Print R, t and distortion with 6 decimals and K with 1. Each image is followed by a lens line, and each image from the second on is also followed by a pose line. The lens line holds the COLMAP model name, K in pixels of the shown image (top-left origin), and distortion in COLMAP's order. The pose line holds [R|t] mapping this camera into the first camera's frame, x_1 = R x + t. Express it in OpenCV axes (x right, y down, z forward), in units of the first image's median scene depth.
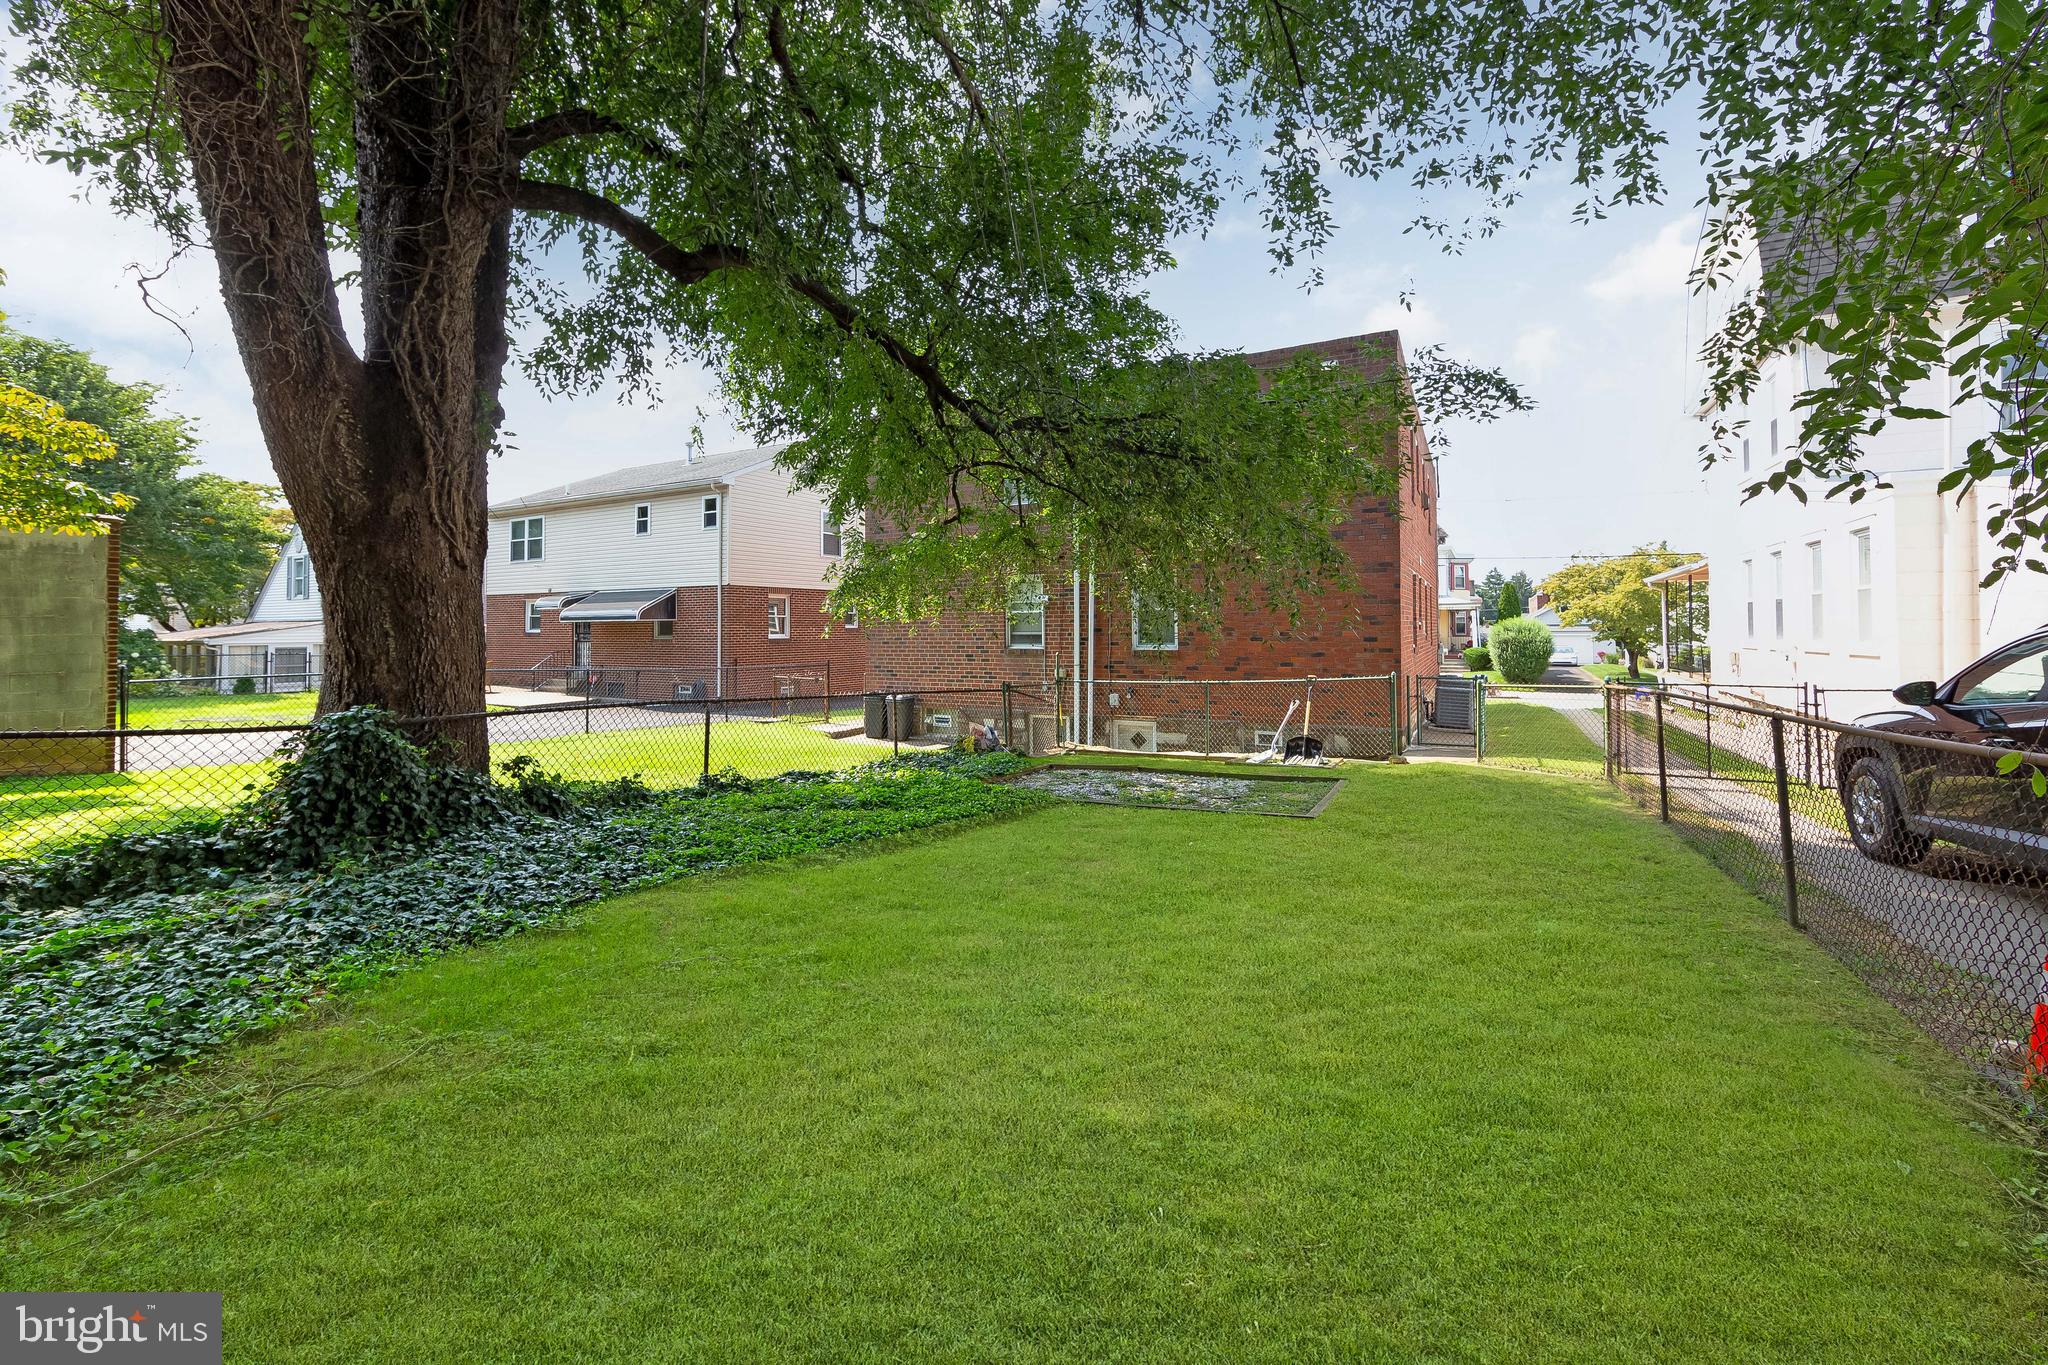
lens RADIAL K [[829.0, 0, 1021.7], [0, 829.0, 702.7], [0, 0, 1]] dist [-0.000811, -0.000172]
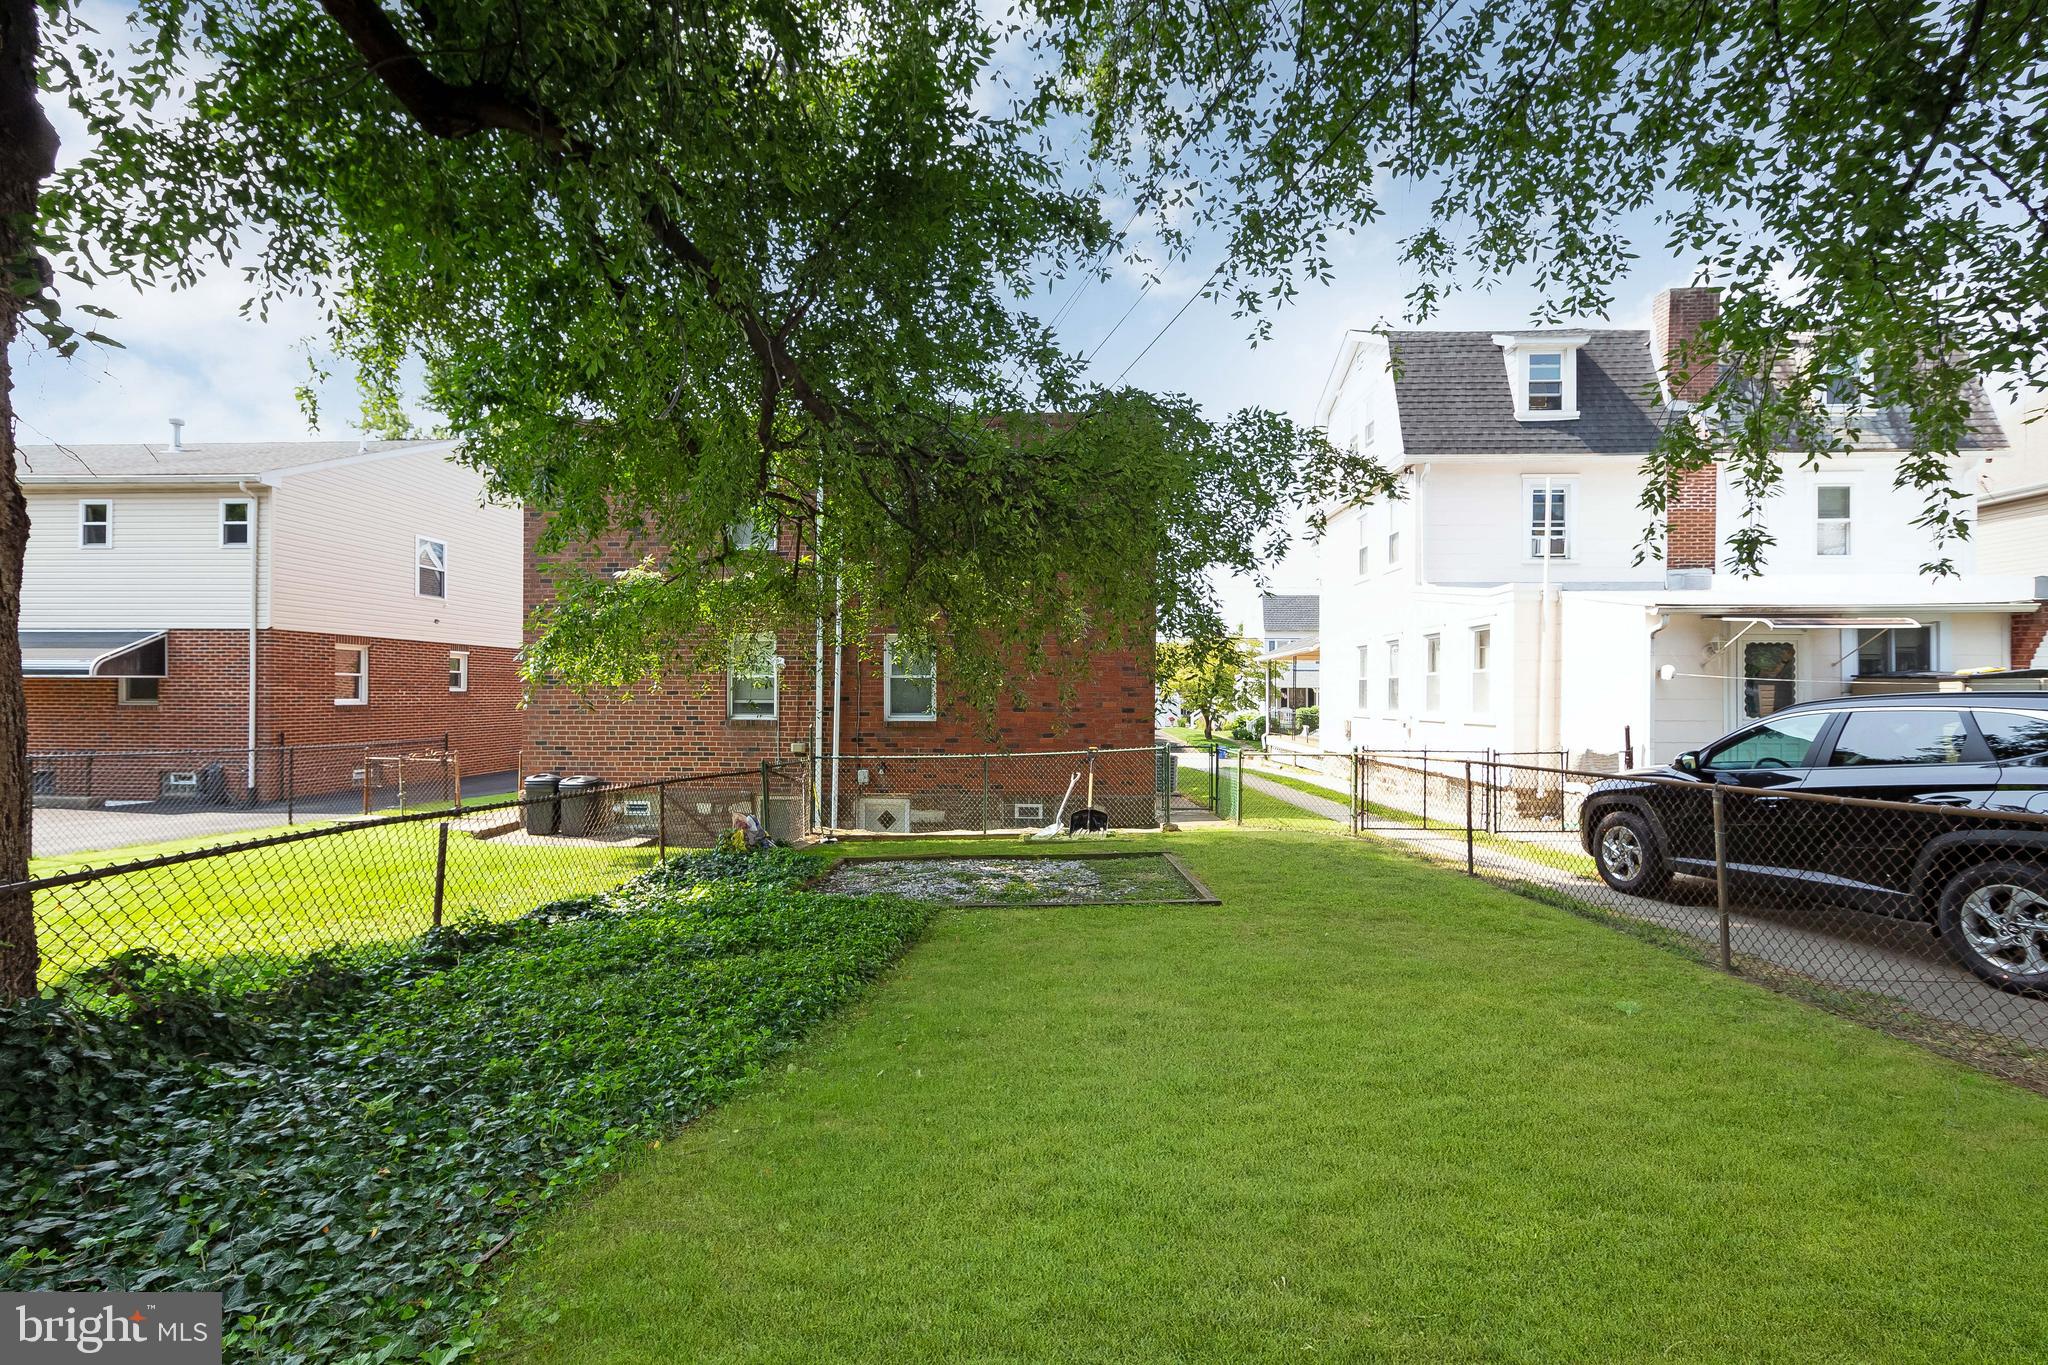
lens RADIAL K [[833.7, 0, 1023.9], [0, 833.7, 766.2], [0, 0, 1]] dist [0.006983, -0.000025]
pose [[0.899852, -0.028536, 0.435262, -0.127904], [0.029279, 0.999559, 0.005002, -0.014343], [-0.435213, 0.008242, 0.900290, 0.111412]]
